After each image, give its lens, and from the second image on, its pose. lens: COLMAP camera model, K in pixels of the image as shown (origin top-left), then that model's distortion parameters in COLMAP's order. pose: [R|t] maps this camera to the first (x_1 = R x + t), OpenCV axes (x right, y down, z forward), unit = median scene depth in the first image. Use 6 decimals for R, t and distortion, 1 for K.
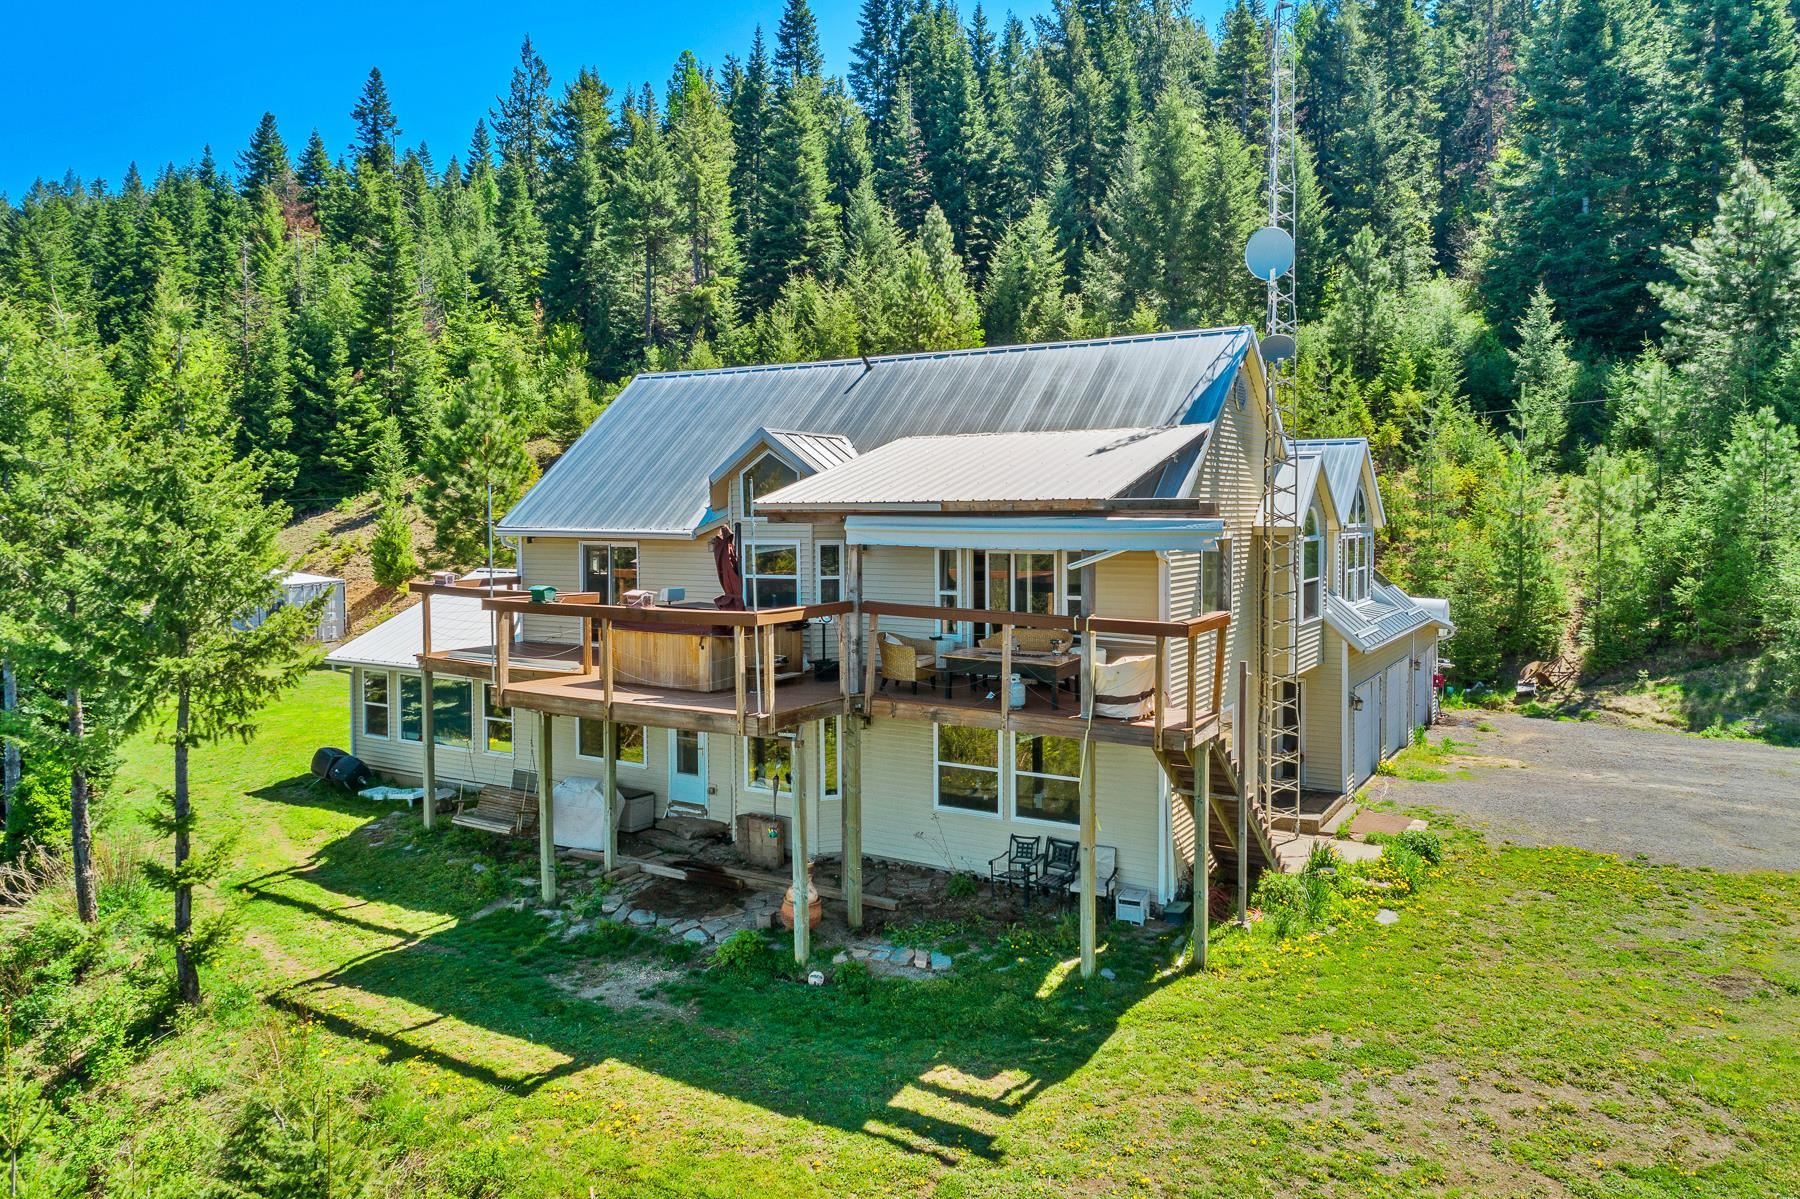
lens RADIAL K [[1214.7, 0, 899.2], [0, 1214.7, 596.2], [0, 0, 1]] dist [-0.005658, 0.008235]
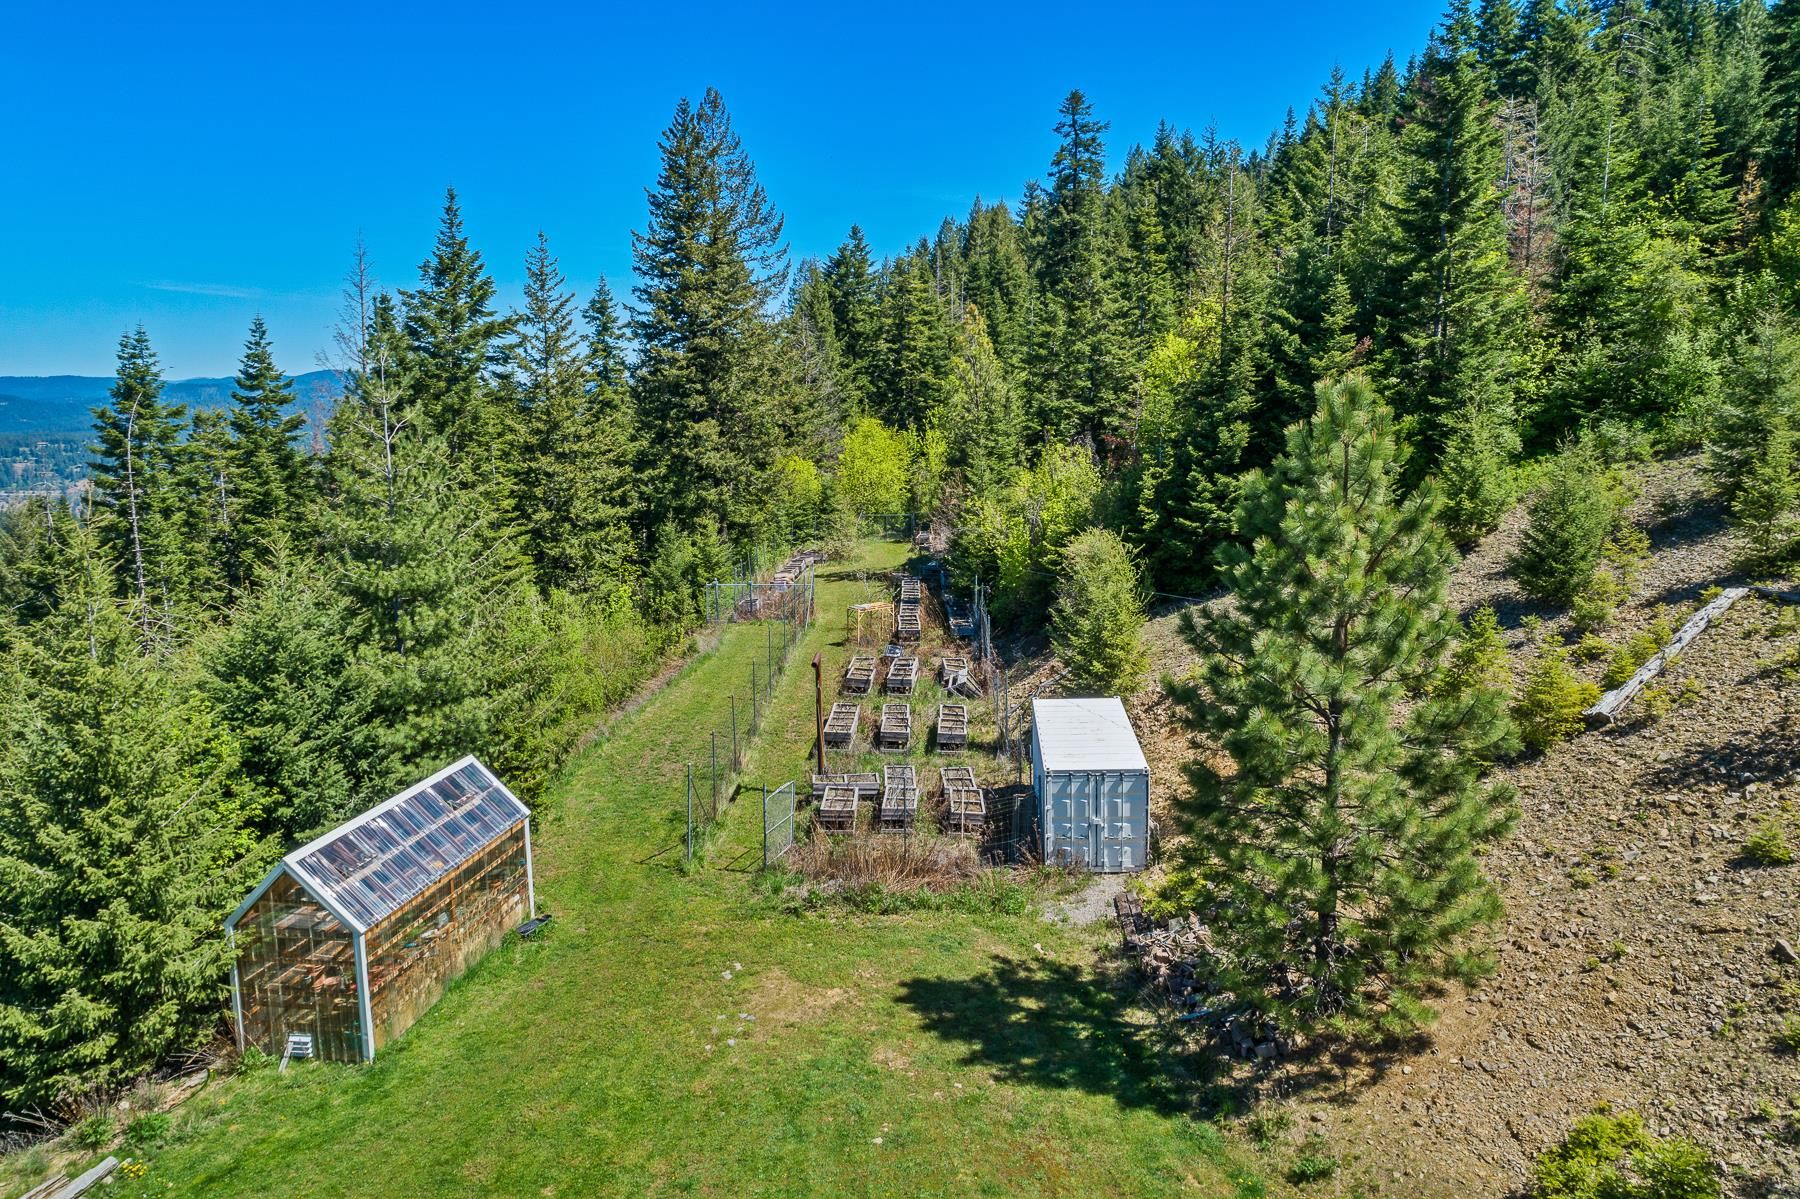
lens RADIAL K [[1214.7, 0, 899.9], [0, 1214.7, 601.8], [0, 0, 1]] dist [-0.005658, 0.008235]
pose [[0.557918, 0.121751, -0.820917, -0.066890], [-0.062575, 0.992536, 0.104676, -0.105788], [0.827534, -0.007032, 0.561372, 0.475532]]
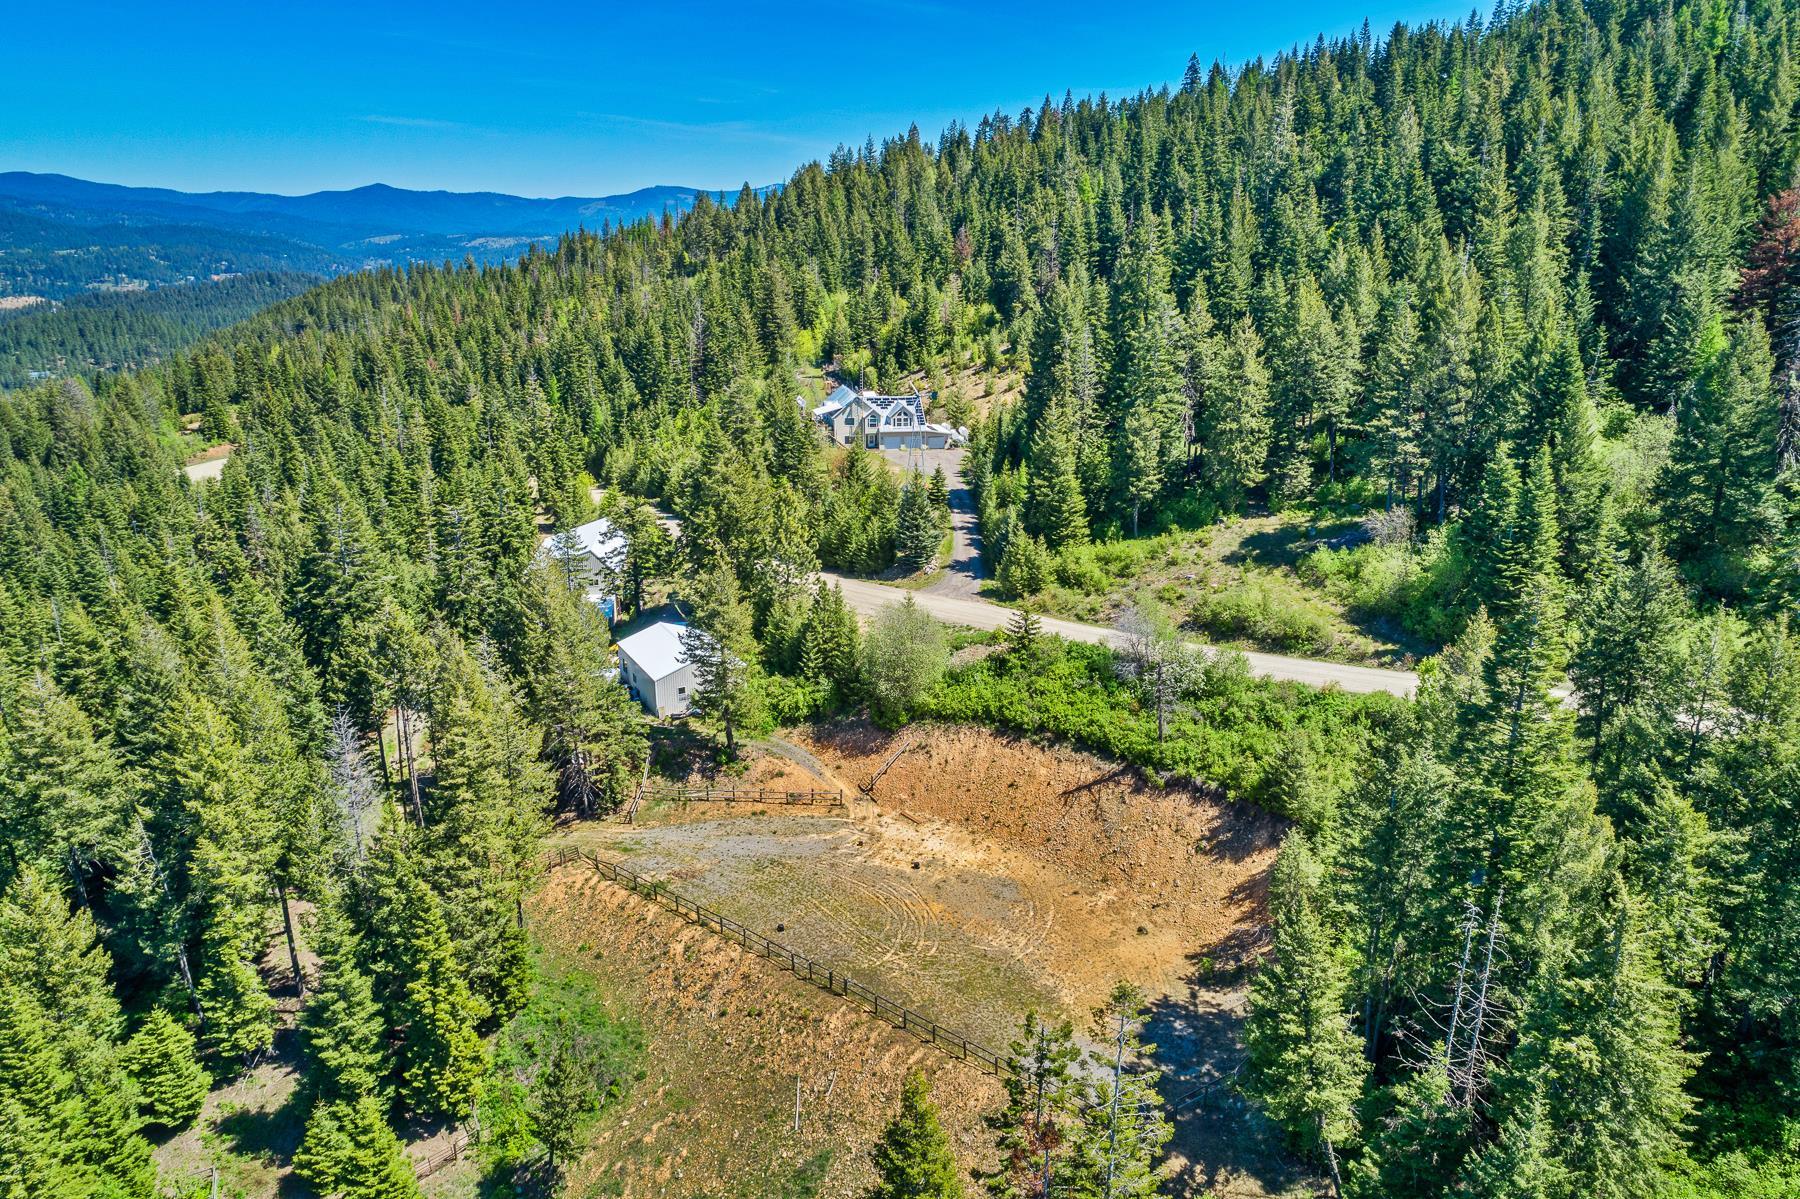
lens RADIAL K [[1214.7, 0, 903.4], [0, 1214.7, 596.5], [0, 0, 1]] dist [-0.005658, 0.008235]
pose [[0.700520, 0.201363, -0.684635, 2.167511], [-0.062811, 0.973040, 0.221919, -0.226611], [0.710863, -0.112456, 0.694282, -1.621246]]
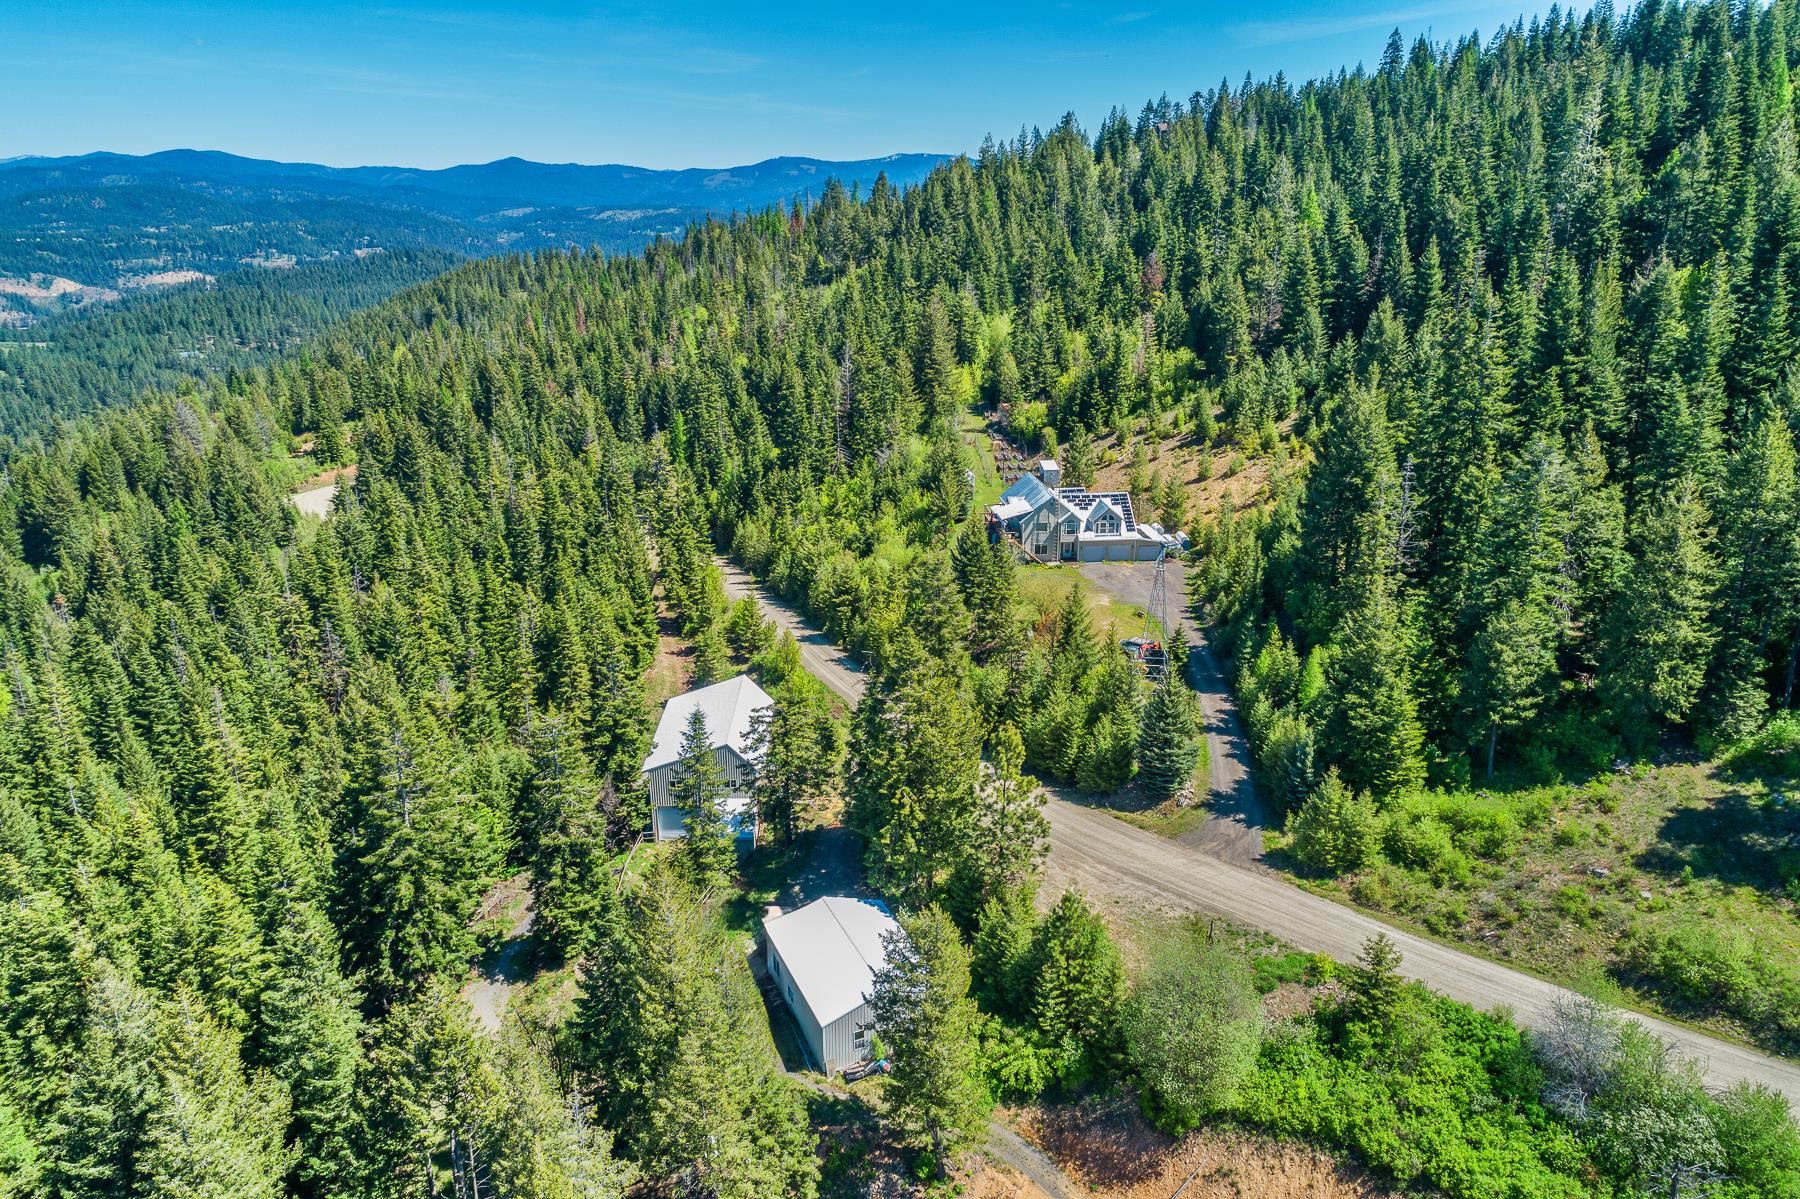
lens RADIAL K [[1214.7, 0, 899.7], [0, 1214.7, 598.2], [0, 0, 1]] dist [-0.005658, 0.008235]
pose [[0.627266, 0.235211, -0.742437, 1.616181], [-0.064434, 0.965708, 0.251507, -0.411860], [0.776135, -0.109923, 0.620911, -1.332734]]
